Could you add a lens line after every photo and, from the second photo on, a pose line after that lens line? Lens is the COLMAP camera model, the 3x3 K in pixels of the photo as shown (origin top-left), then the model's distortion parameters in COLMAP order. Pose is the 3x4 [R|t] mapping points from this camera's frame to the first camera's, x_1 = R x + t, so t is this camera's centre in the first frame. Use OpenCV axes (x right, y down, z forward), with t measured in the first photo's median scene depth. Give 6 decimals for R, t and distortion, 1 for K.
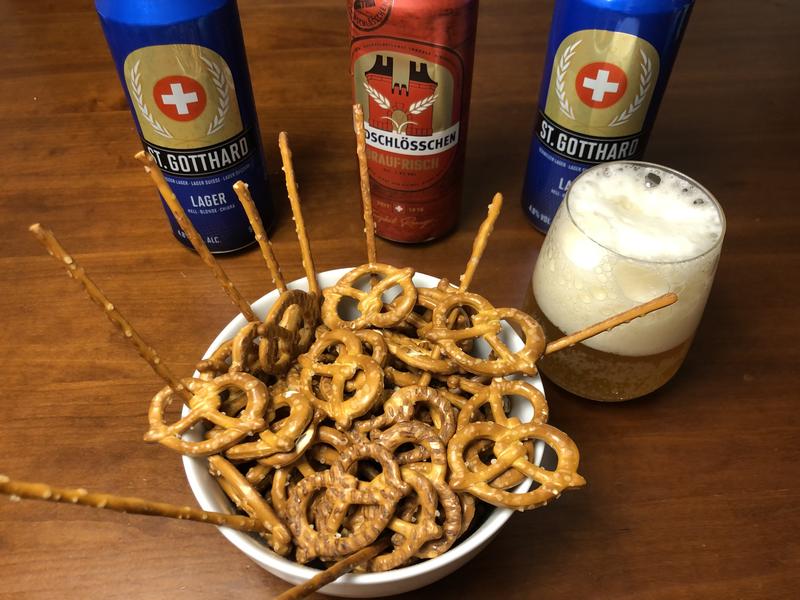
lens RADIAL K [[718.8, 0, 400.0], [0, 718.8, 300.0], [0, 0, 1]] dist [-0.001664, 0.007543]
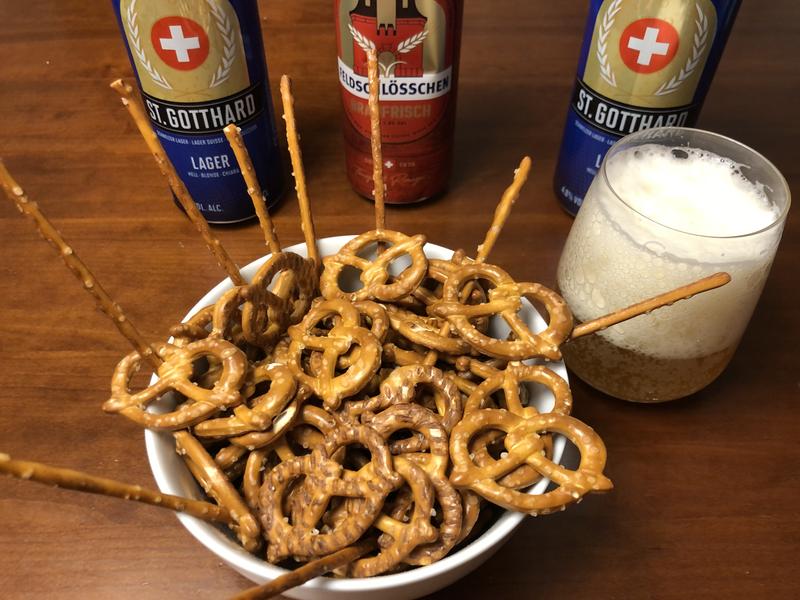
lens RADIAL K [[718.8, 0, 400.0], [0, 718.8, 300.0], [0, 0, 1]] dist [-0.001664, 0.007543]
pose [[0.998032, 0.048447, -0.039819, 0.028829], [-0.049066, 0.998687, -0.014719, 0.052802], [0.039054, 0.016644, 0.999098, 0.129495]]
